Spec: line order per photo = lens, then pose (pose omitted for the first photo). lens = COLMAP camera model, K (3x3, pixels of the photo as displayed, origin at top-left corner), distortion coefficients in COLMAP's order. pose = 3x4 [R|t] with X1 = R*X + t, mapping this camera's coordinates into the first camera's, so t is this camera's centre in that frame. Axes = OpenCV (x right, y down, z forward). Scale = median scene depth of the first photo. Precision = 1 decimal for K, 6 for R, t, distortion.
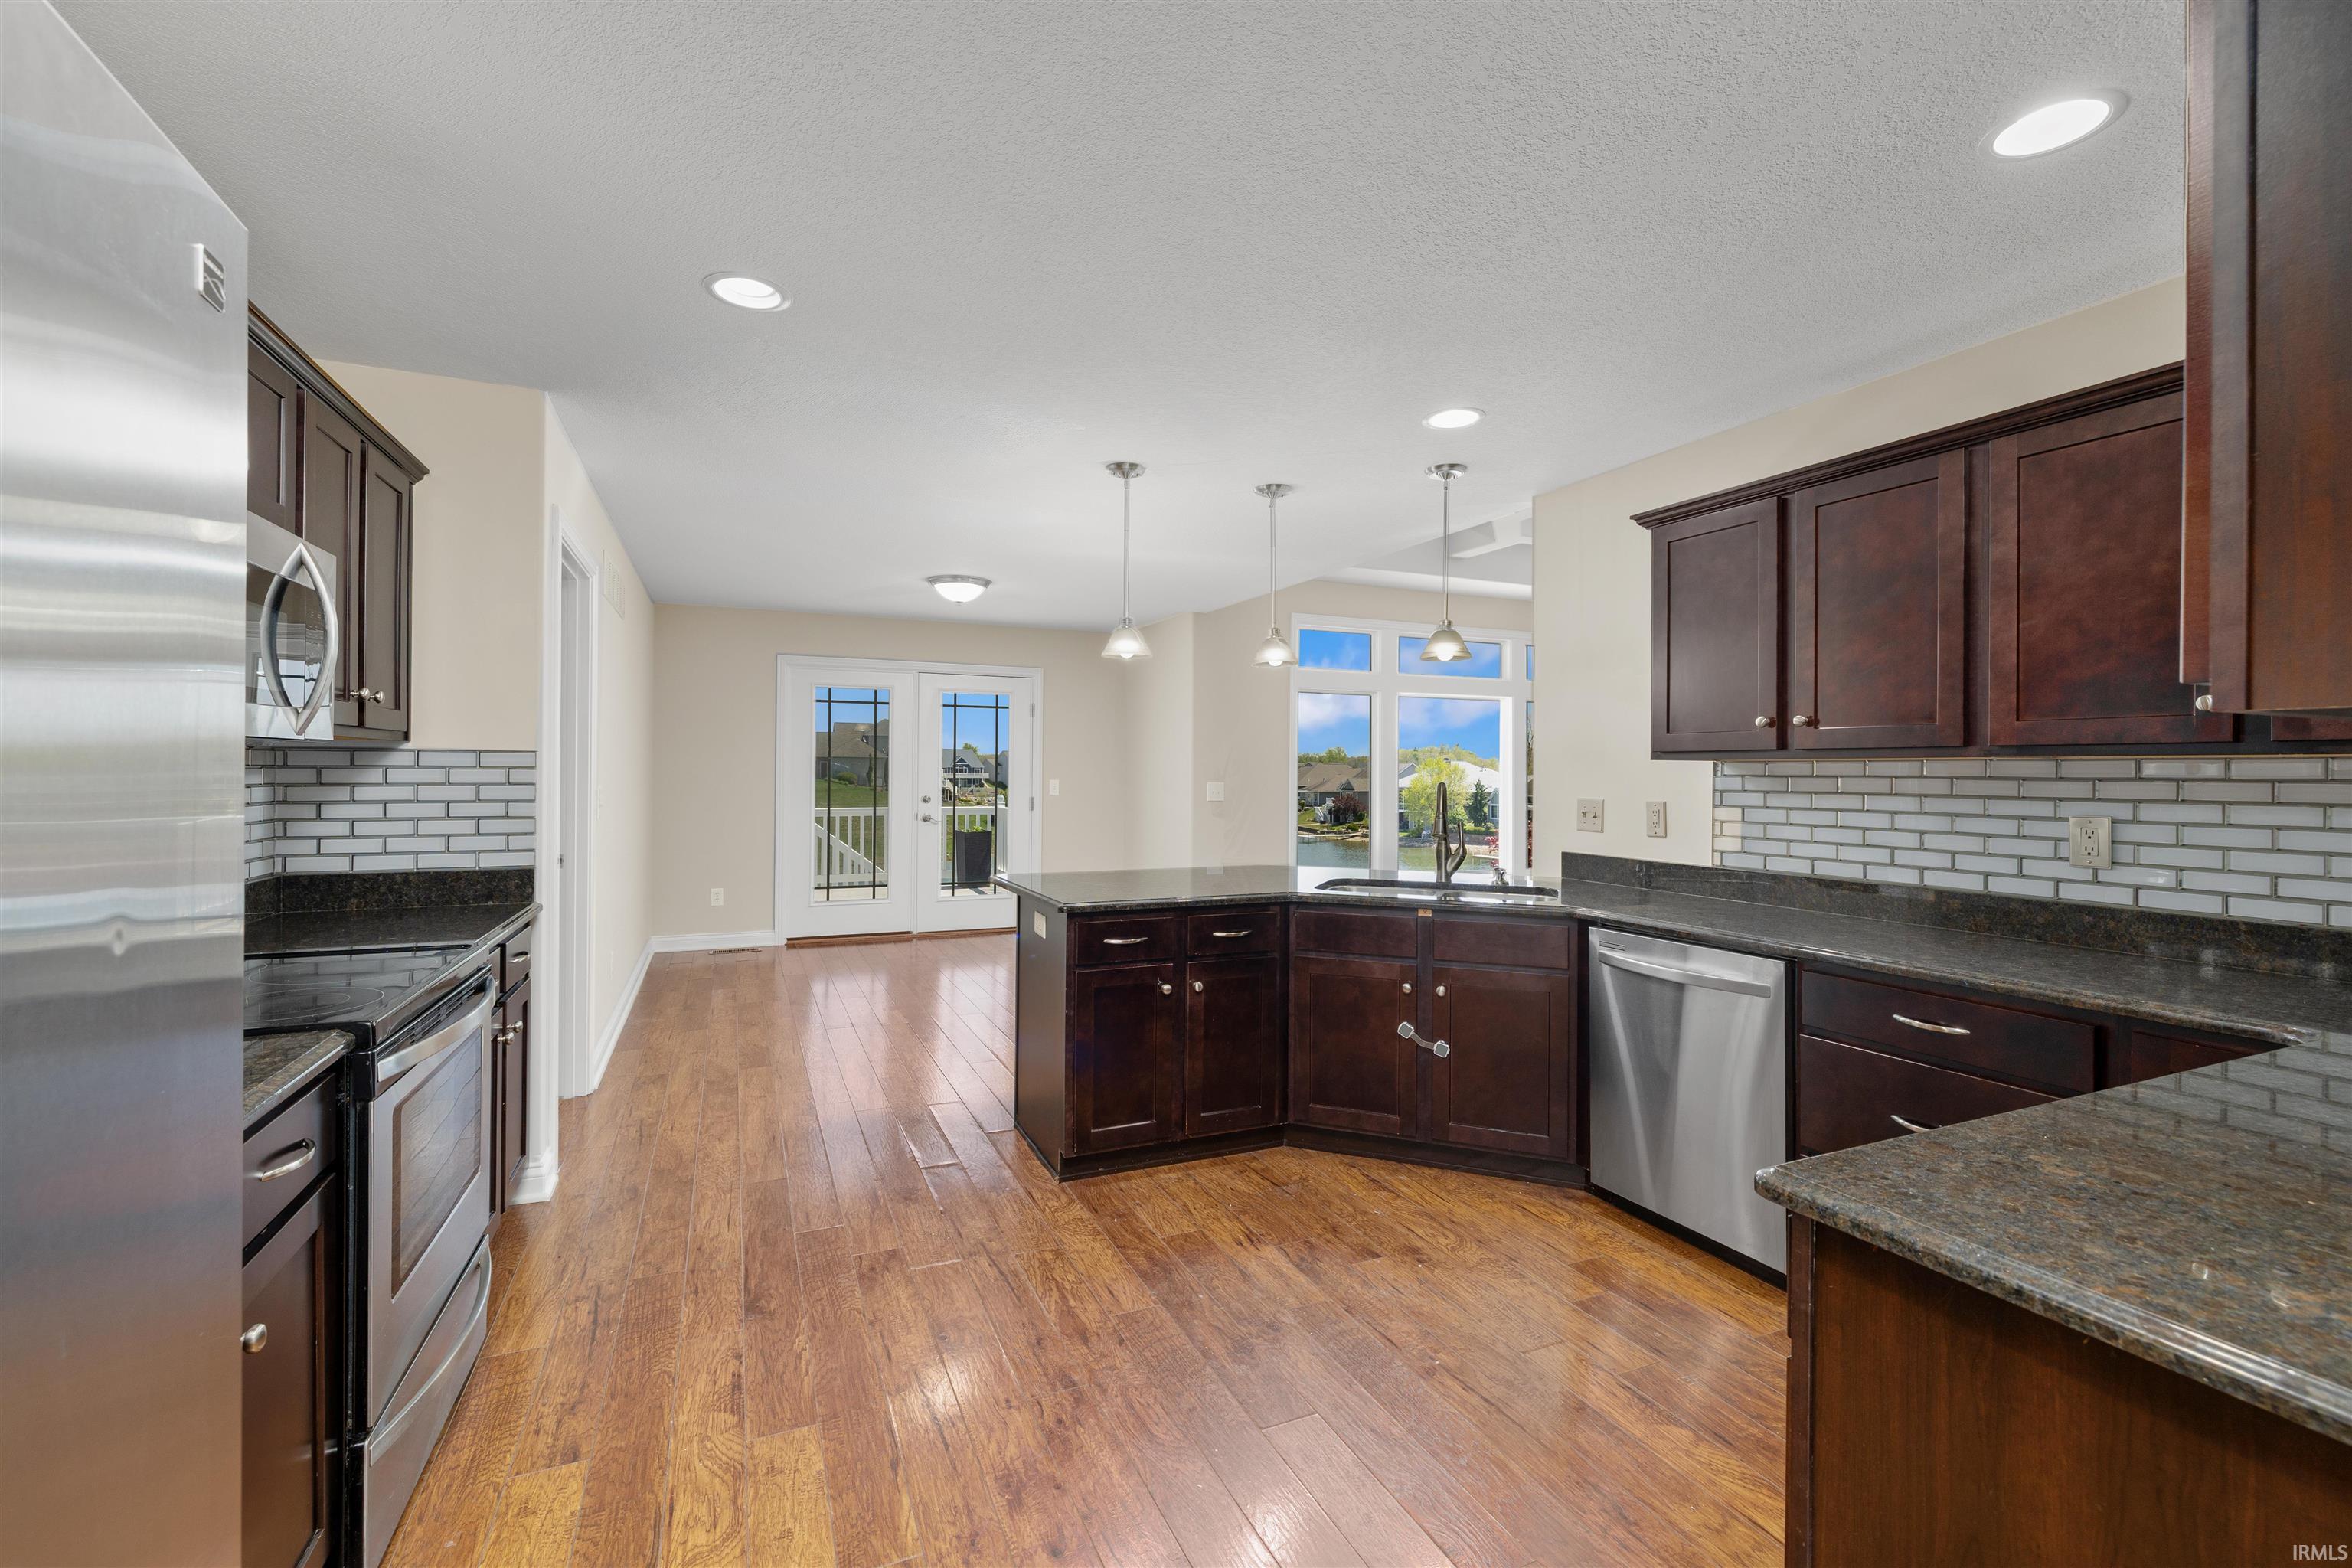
lens RADIAL K [[987.3, 0, 1167.5], [0, 987.3, 766.8], [0, 0, 1]] dist [0.002395, -0.000034]
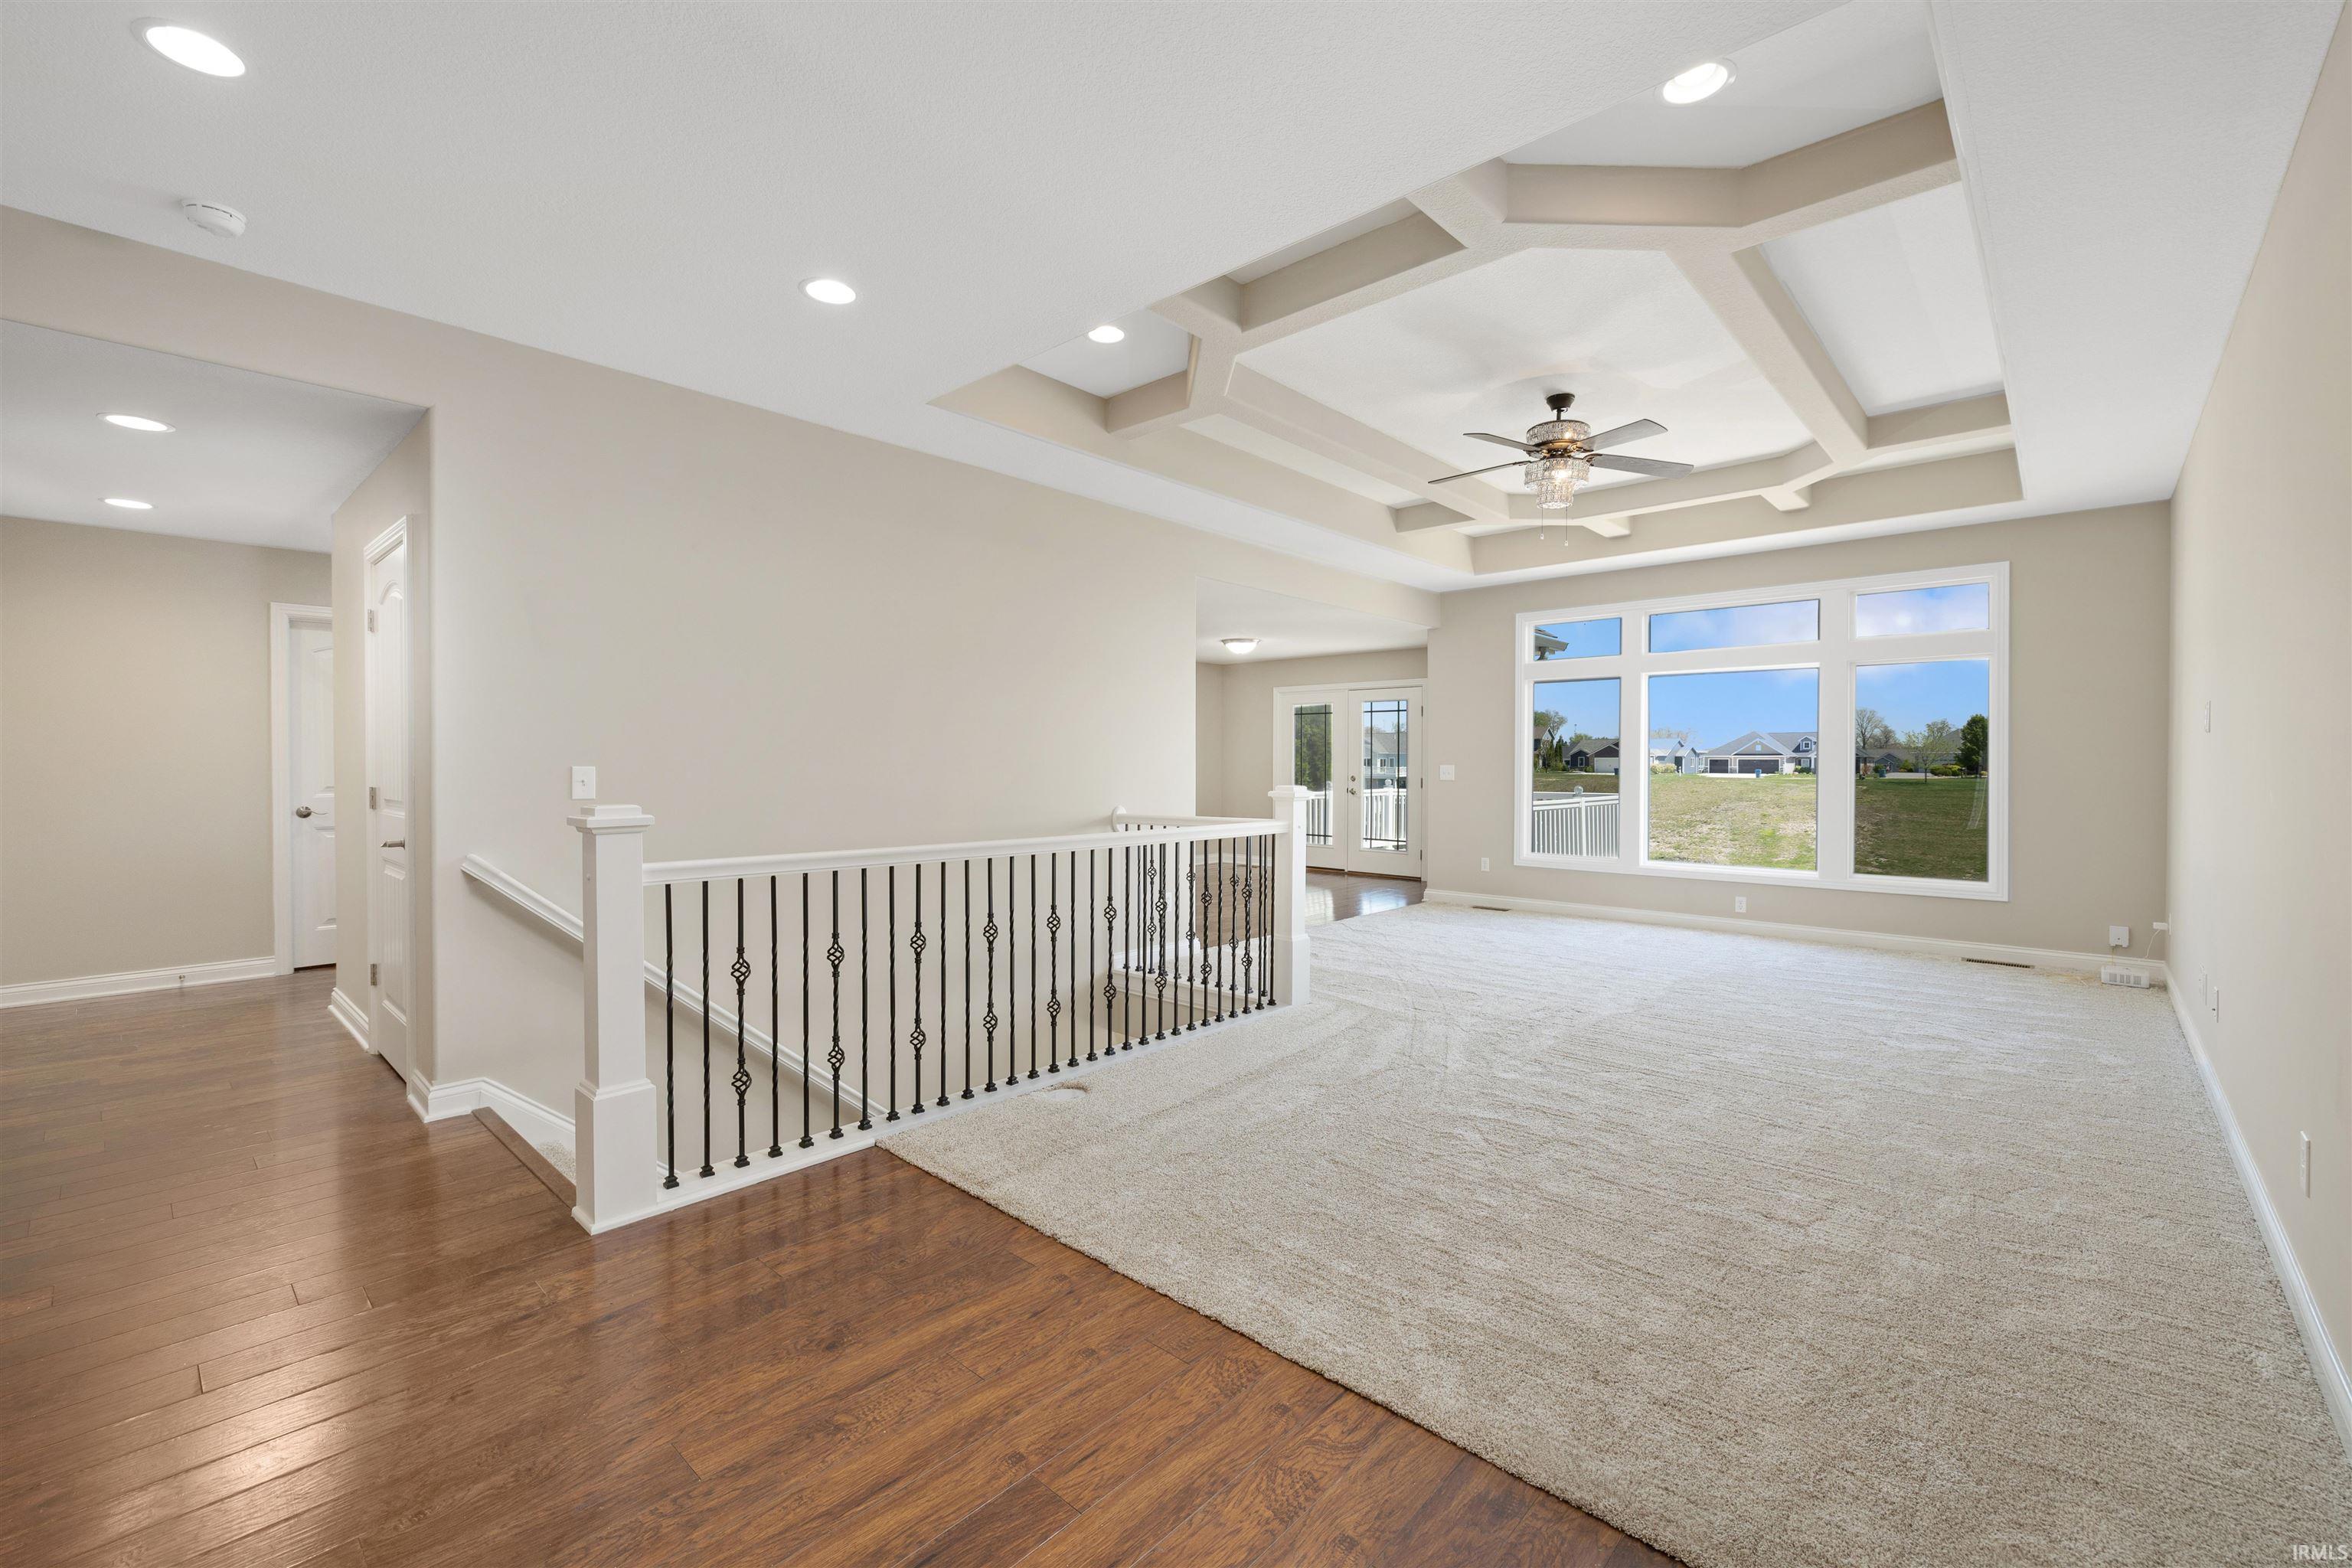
lens RADIAL K [[987.3, 0, 1167.5], [0, 987.3, 766.8], [0, 0, 1]] dist [0.002395, -0.000034]
pose [[0.400025, -0.002997, -0.916499, 0.984246], [0.003753, 0.999992, -0.001632, 0.019136], [0.916496, -0.002786, 0.400033, 0.194169]]
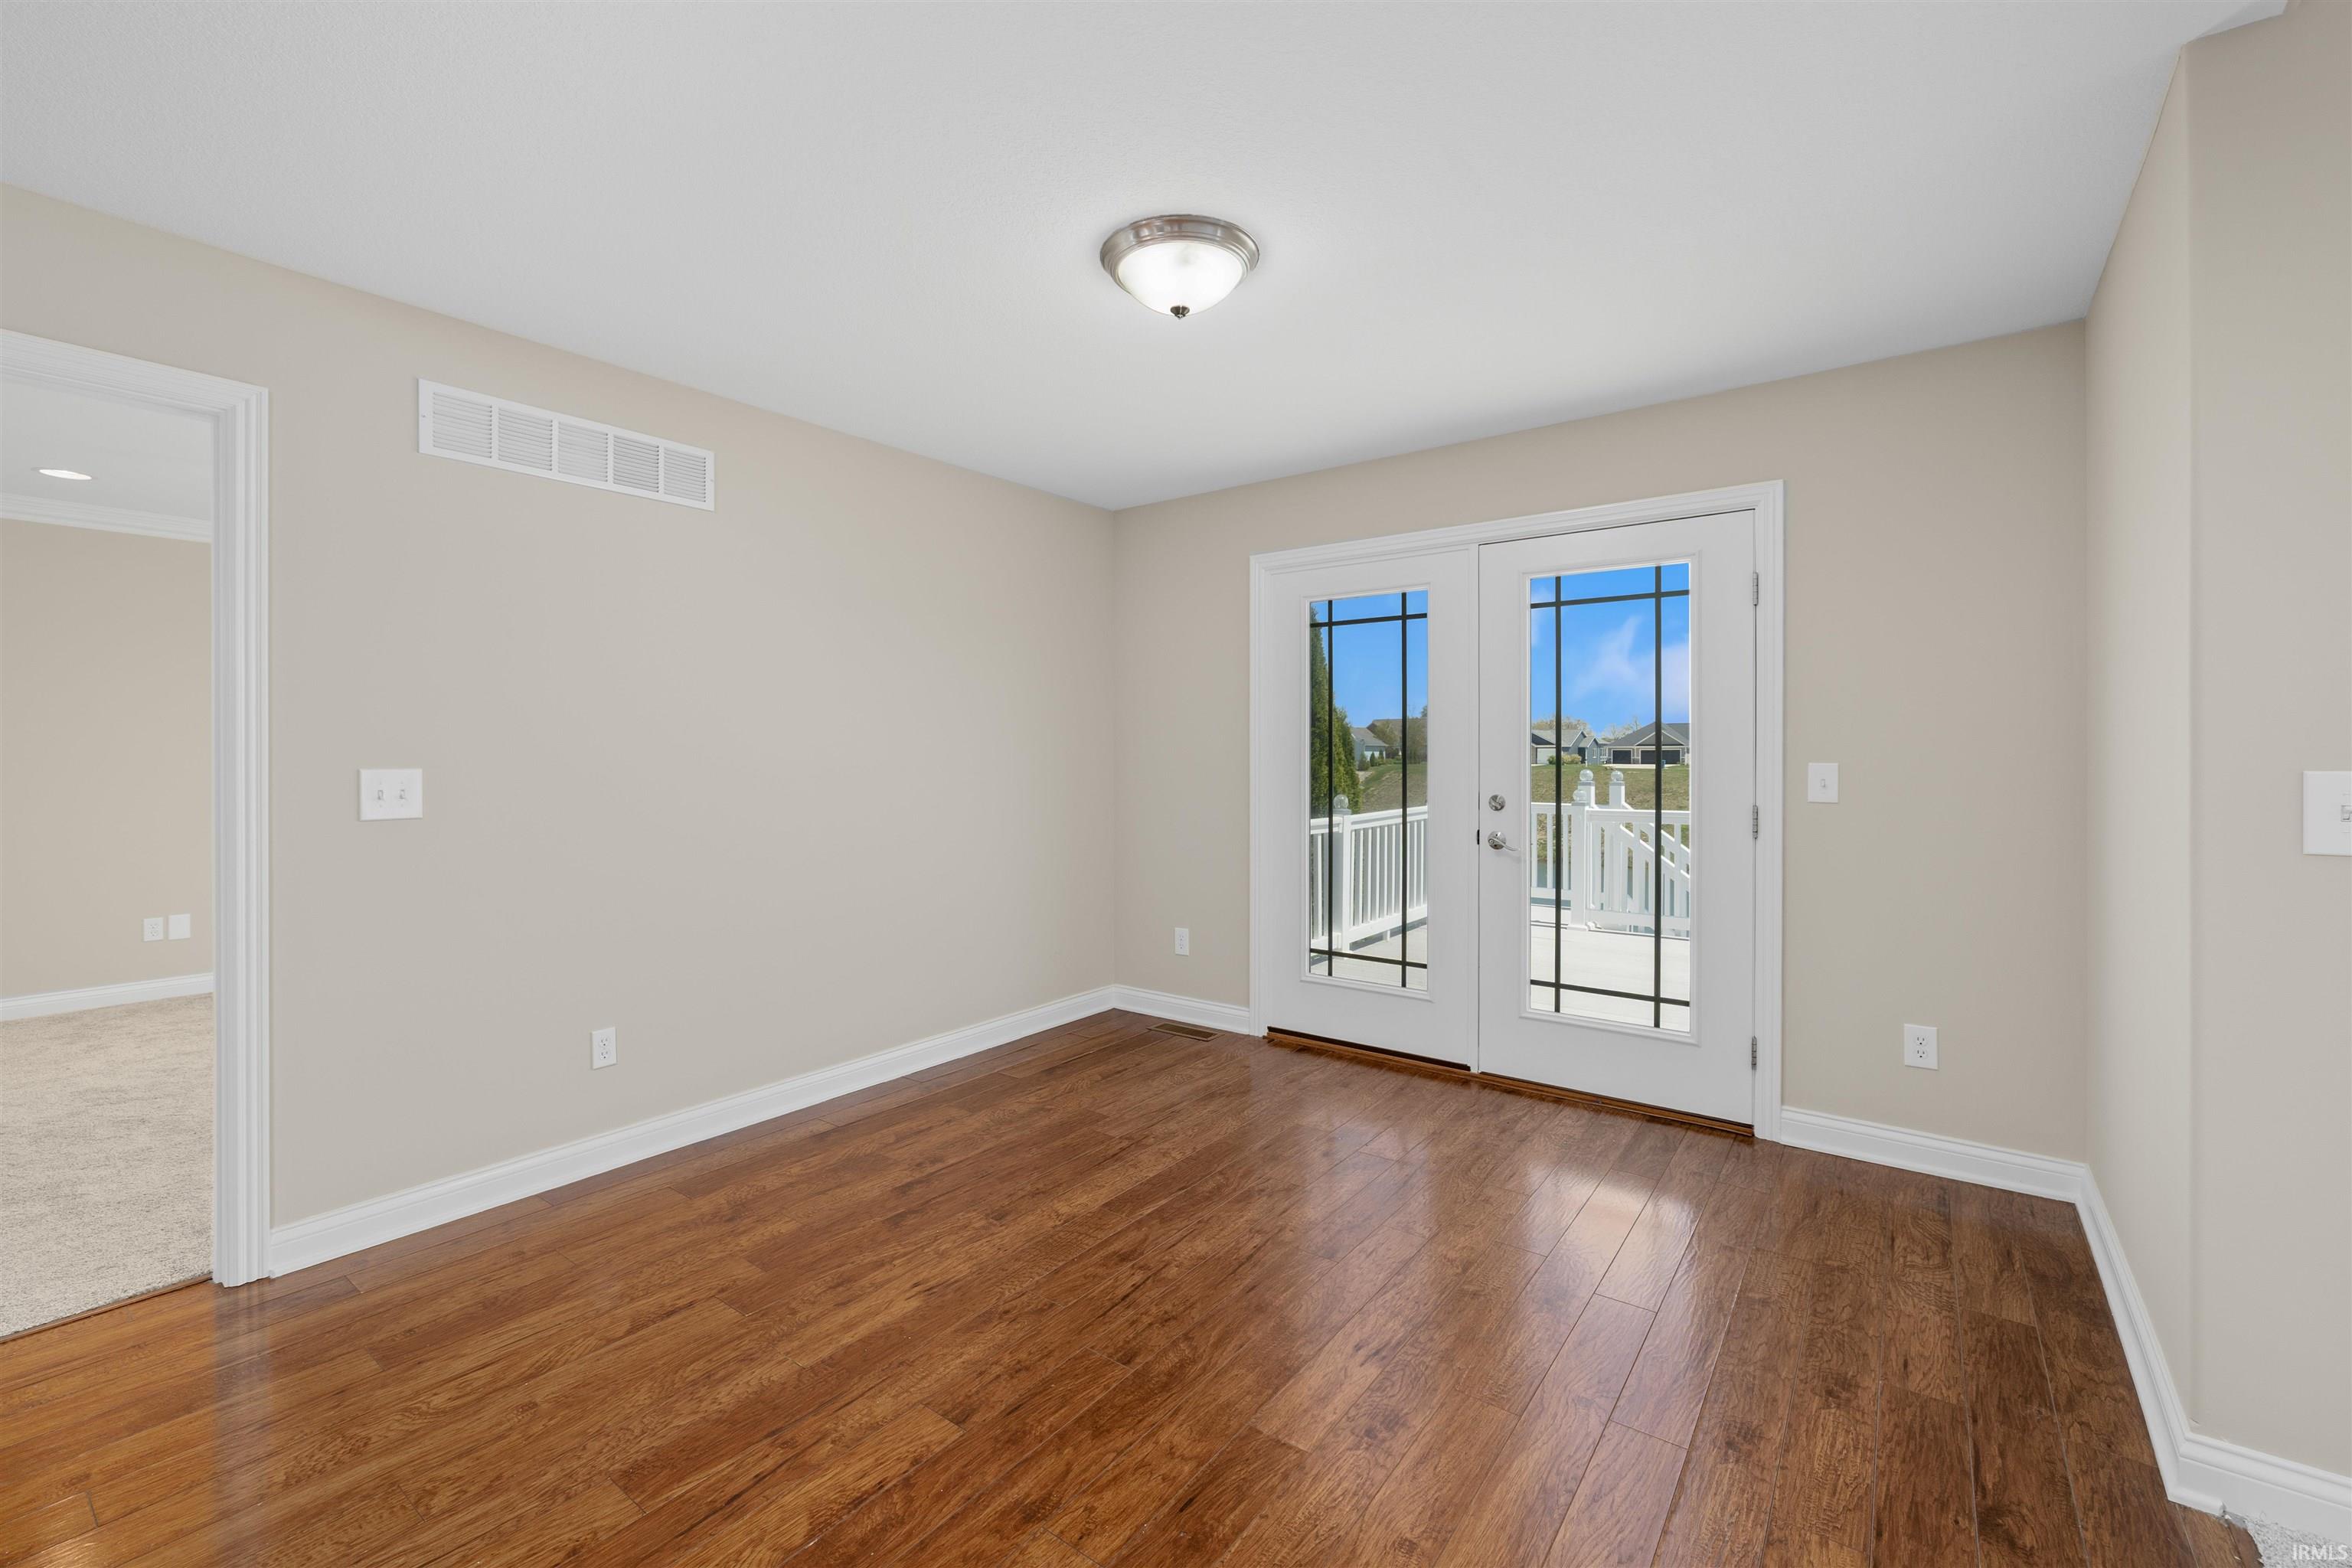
lens RADIAL K [[979.2, 0, 1162.7], [0, 979.2, 765.6], [0, 0, 1]] dist [-0.000855, -0.000046]
pose [[0.481802, 0.001637, -0.876279, 0.100416], [0.007035, 0.999959, 0.005736, 0.012041], [0.876252, -0.008928, 0.481771, 0.647970]]
